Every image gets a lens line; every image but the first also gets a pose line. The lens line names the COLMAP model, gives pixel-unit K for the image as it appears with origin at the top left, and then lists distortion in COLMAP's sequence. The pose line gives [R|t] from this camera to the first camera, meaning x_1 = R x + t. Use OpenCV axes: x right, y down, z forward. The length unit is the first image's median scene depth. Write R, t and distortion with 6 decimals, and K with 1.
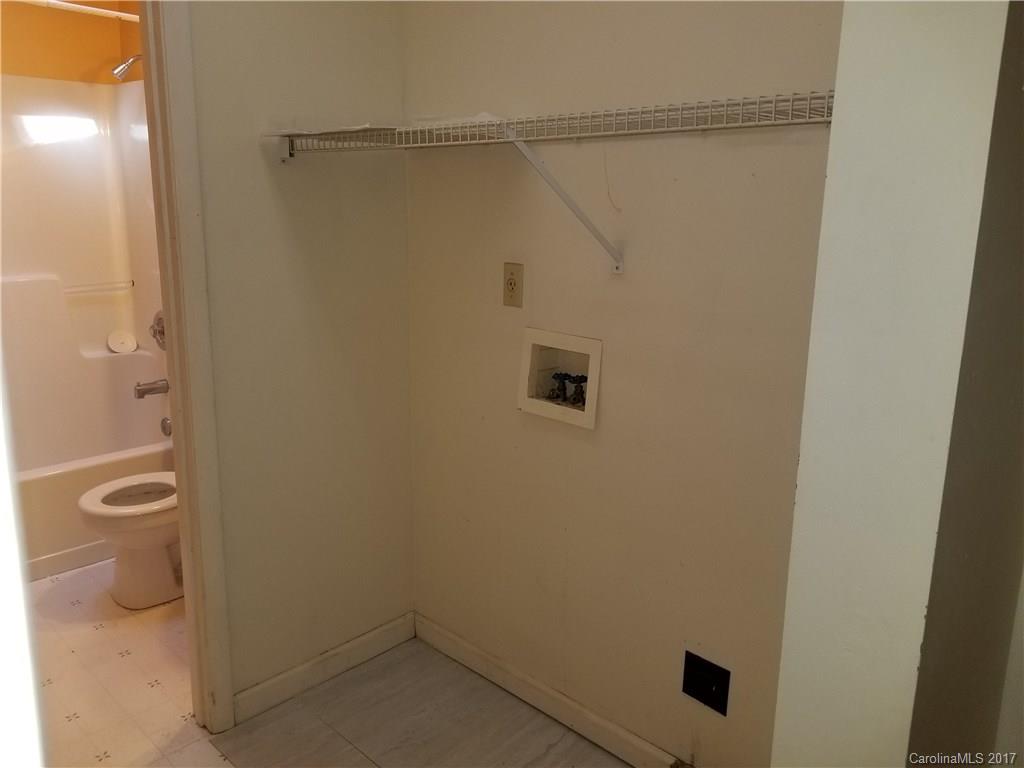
lens RADIAL K [[806.9, 0, 532.0], [0, 806.9, 371.1], [0, 0, 1]] dist [0.060607, -0.088713]
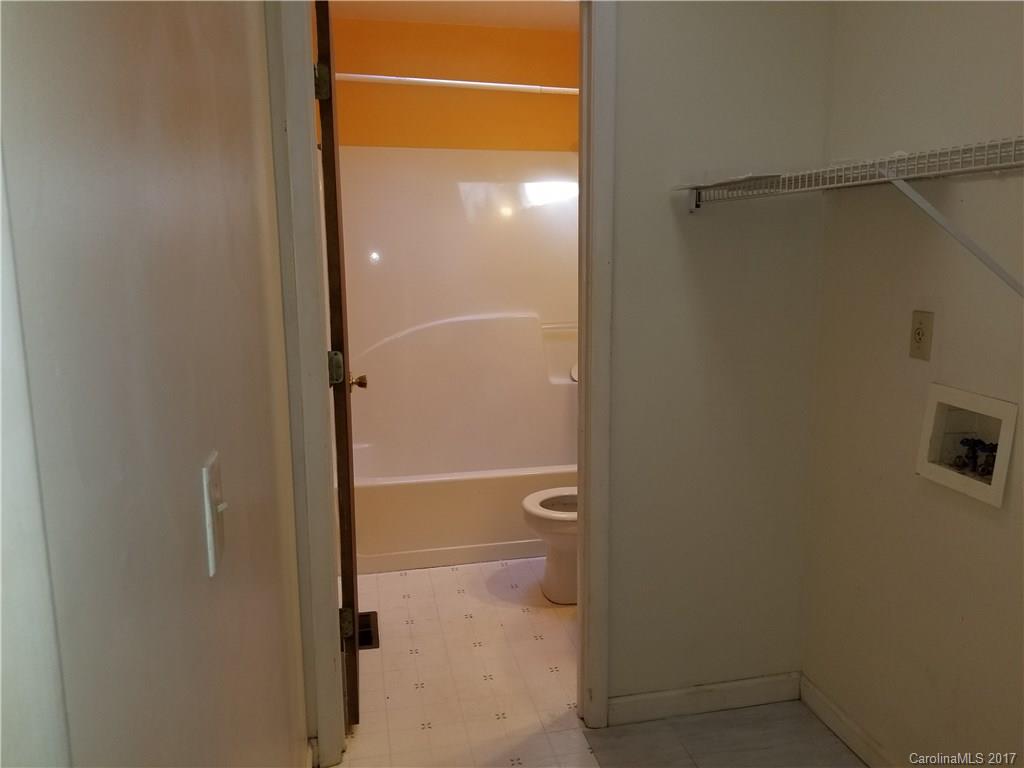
lens RADIAL K [[806.9, 0, 520.3], [0, 806.9, 385.4], [0, 0, 1]] dist [0.060607, -0.088713]
pose [[0.828995, 0.076652, -0.553978, 0.109403], [-0.097355, 0.995218, -0.007980, -0.000112], [0.550717, 0.060548, 0.832493, -0.000451]]
